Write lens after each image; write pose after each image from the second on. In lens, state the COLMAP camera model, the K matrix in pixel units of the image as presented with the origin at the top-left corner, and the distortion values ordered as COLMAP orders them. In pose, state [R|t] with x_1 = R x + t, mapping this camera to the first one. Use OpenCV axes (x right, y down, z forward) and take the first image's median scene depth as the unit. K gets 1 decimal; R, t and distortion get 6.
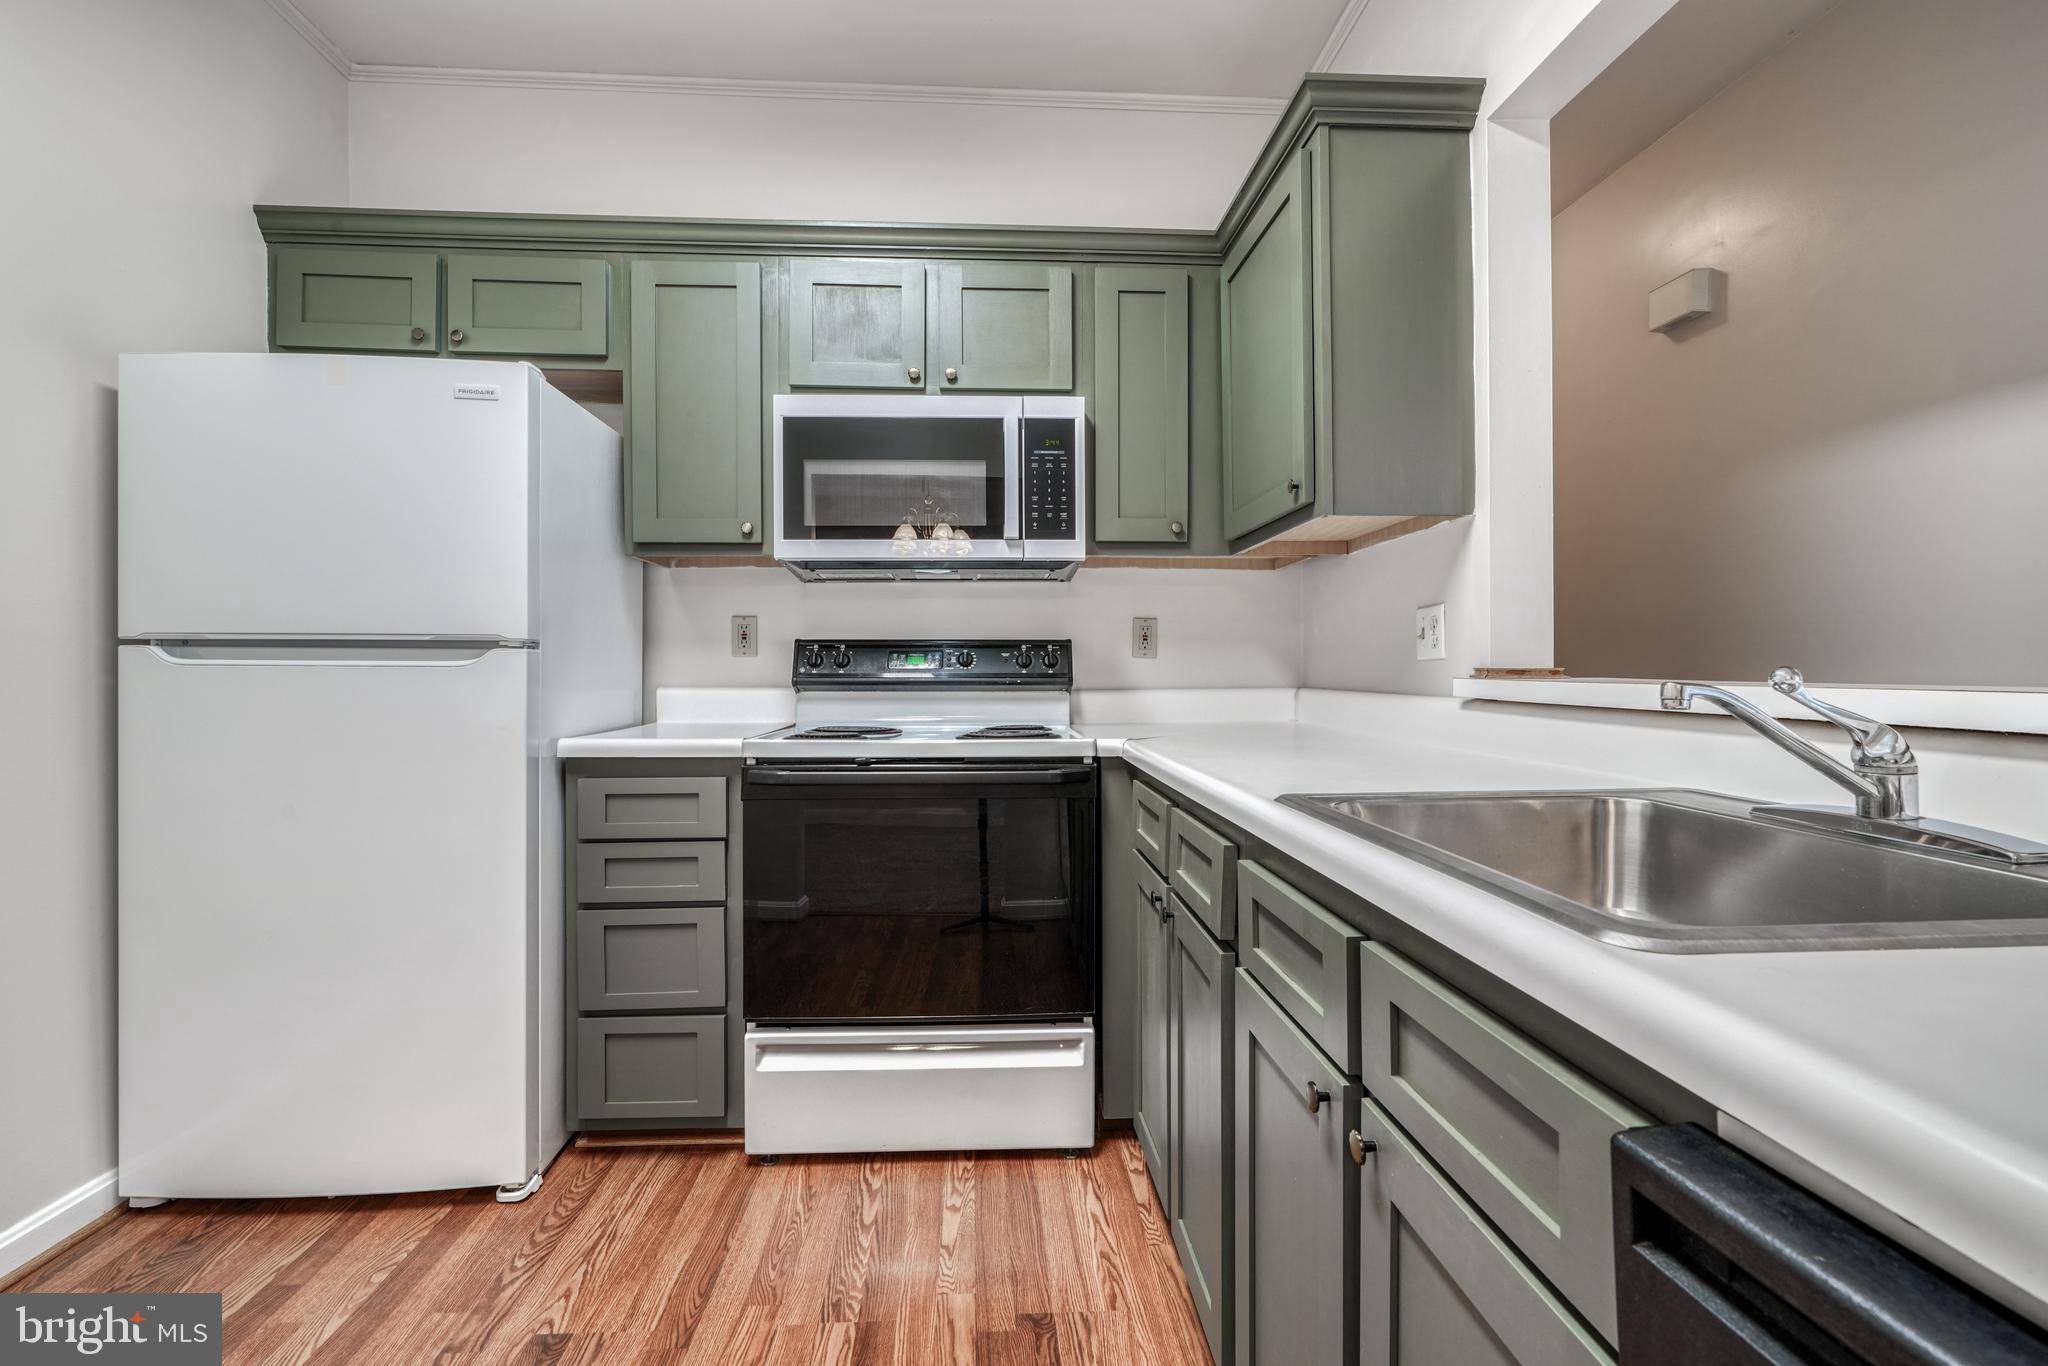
lens RADIAL K [[927.9, 0, 1032.1], [0, 927.9, 677.3], [0, 0, 1]] dist [-0.010711, 0.005337]
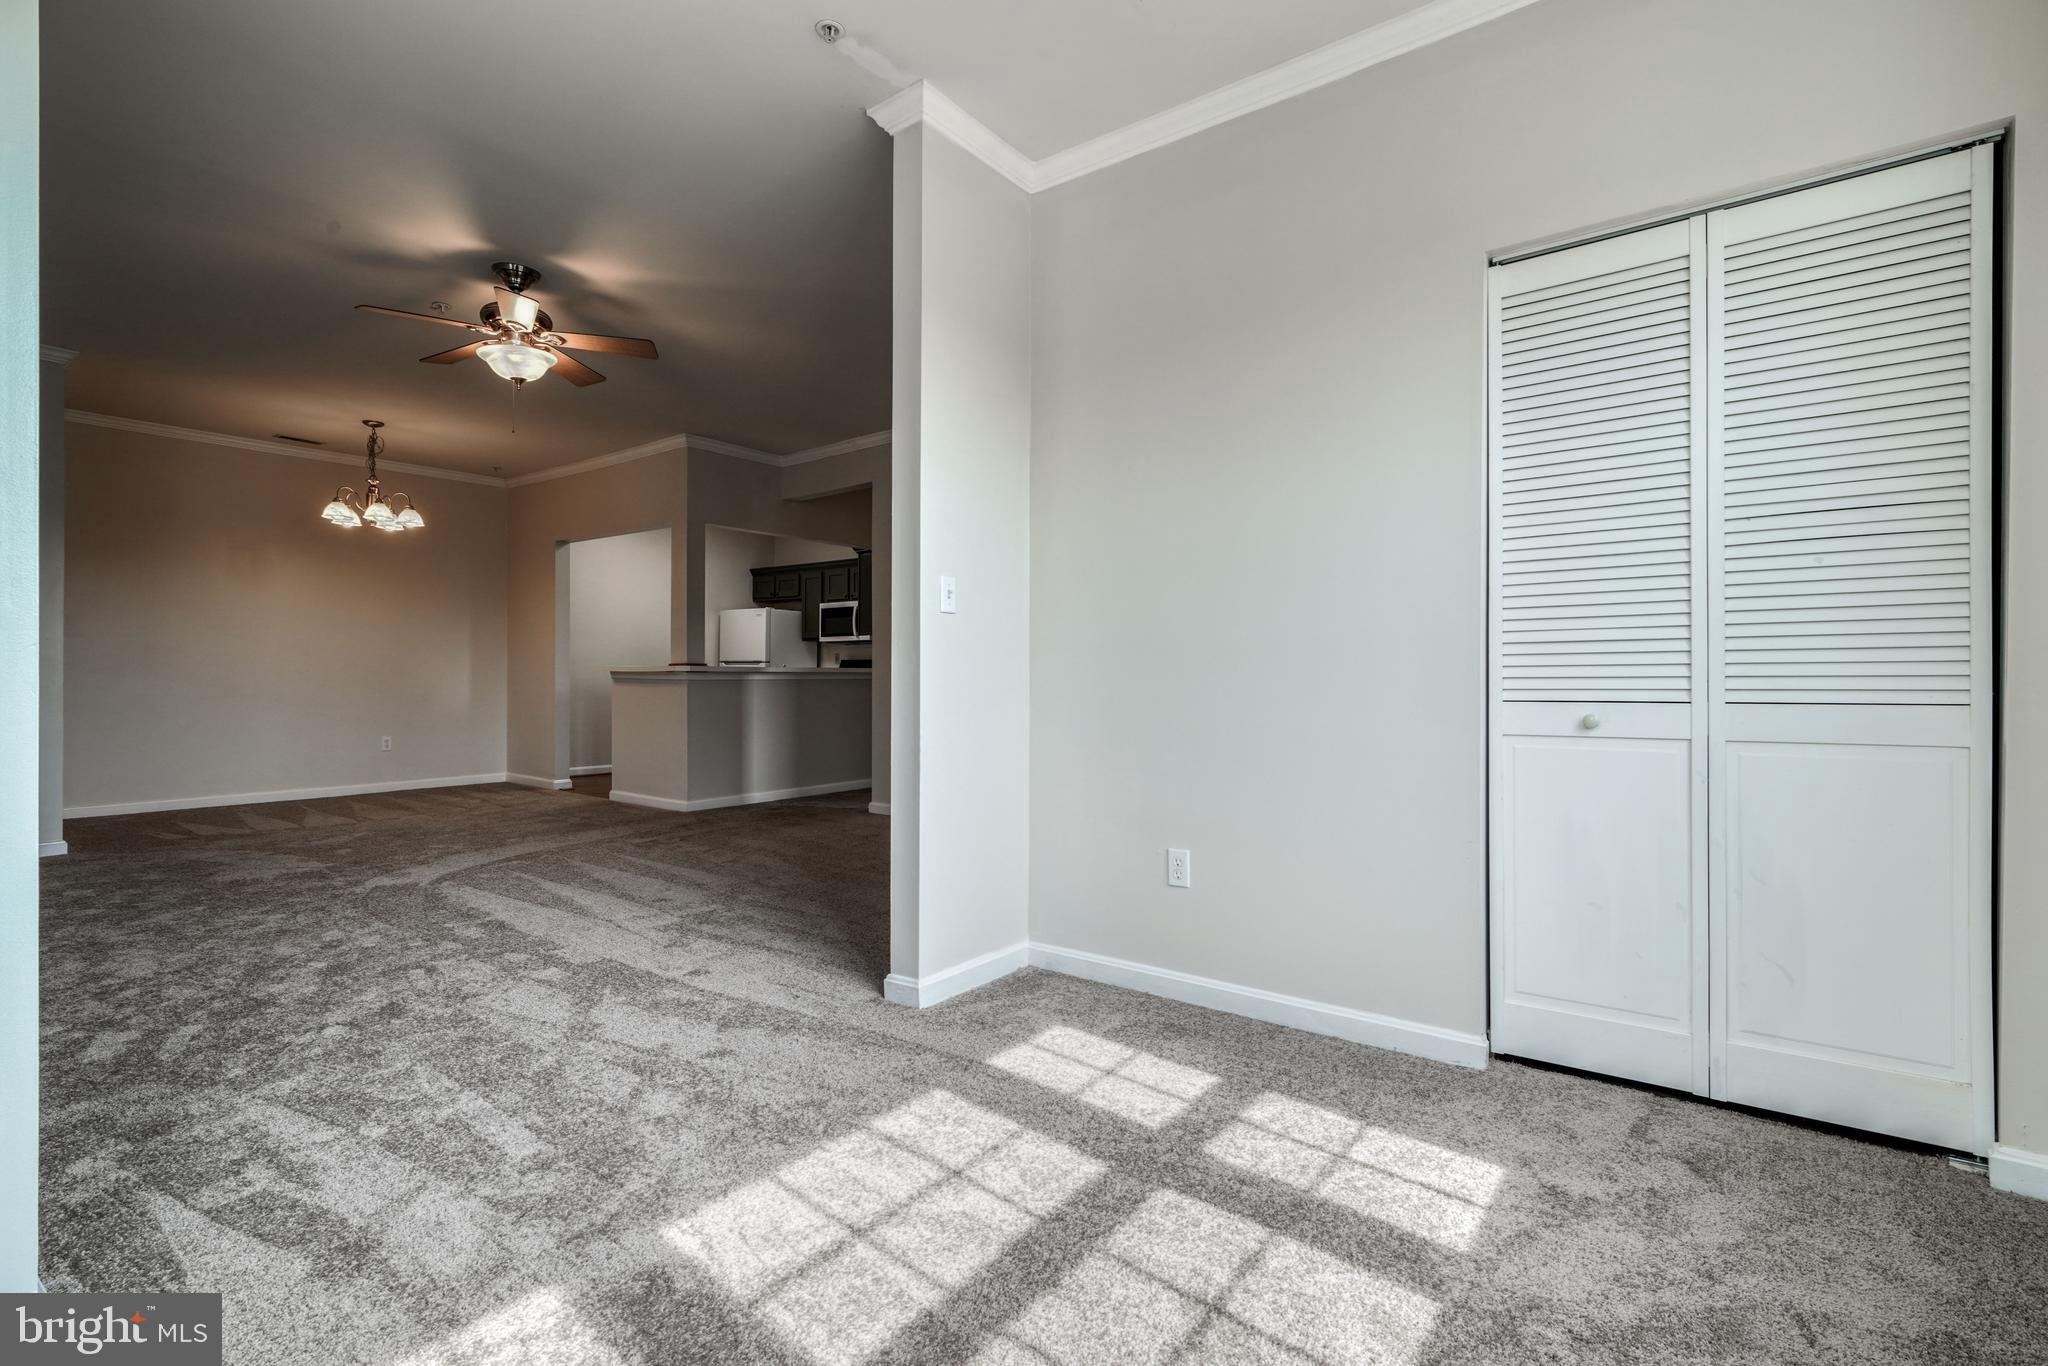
lens RADIAL K [[927.9, 0, 1013.7], [0, 927.9, 676.9], [0, 0, 1]] dist [-0.010711, 0.005337]
pose [[0.747920, 0.006516, -0.663757, 3.252659], [-0.014175, 0.999881, -0.006157, 0.050329], [0.663638, 0.014014, 0.747923, -1.618811]]
